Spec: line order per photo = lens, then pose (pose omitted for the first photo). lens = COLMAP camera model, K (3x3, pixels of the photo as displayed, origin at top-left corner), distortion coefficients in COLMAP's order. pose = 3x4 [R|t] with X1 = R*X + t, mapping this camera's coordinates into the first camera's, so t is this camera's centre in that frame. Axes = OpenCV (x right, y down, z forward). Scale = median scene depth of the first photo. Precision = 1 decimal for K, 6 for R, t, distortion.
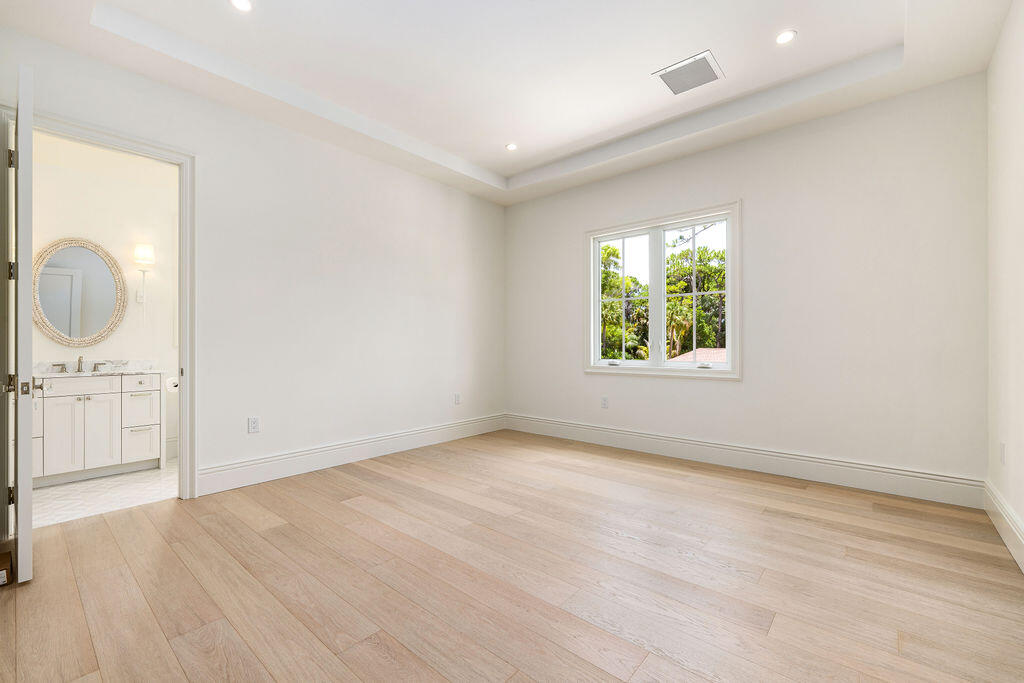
lens RADIAL K [[435.0, 0, 511.7], [0, 435.0, 337.7], [0, 0, 1]] dist [-0.000351, 0.000185]
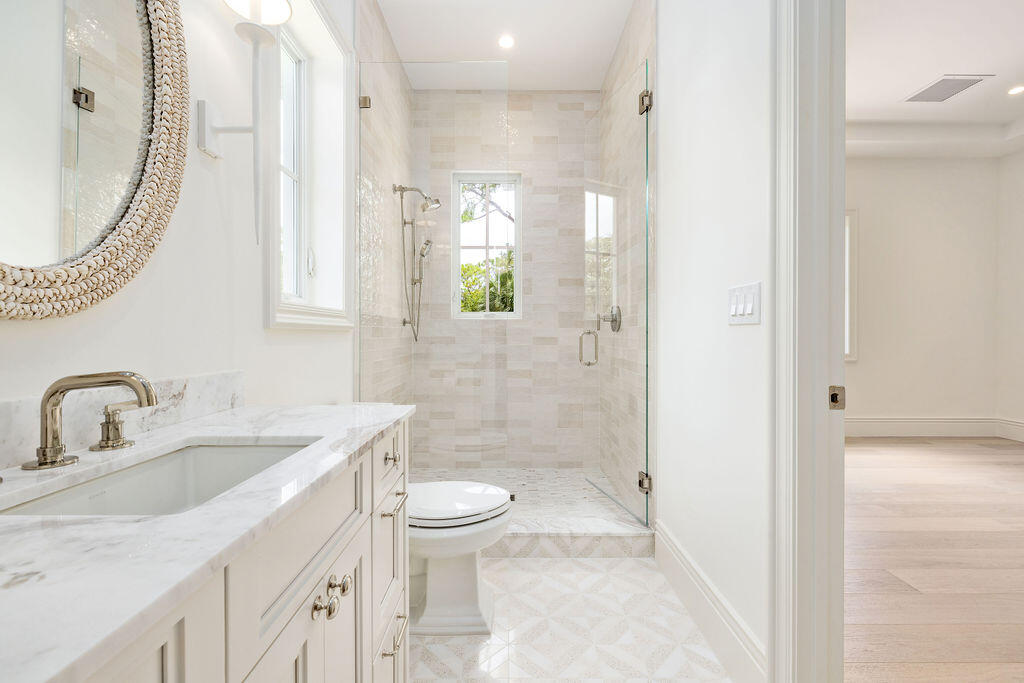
lens RADIAL K [[435.0, 0, 511.7], [0, 435.0, 337.7], [0, 0, 1]] dist [-0.000351, 0.000185]
pose [[0.752388, 0.001961, 0.658718, -1.074014], [-0.009866, 0.999917, 0.008293, 0.030471], [-0.658647, -0.012739, 0.752345, 0.833266]]
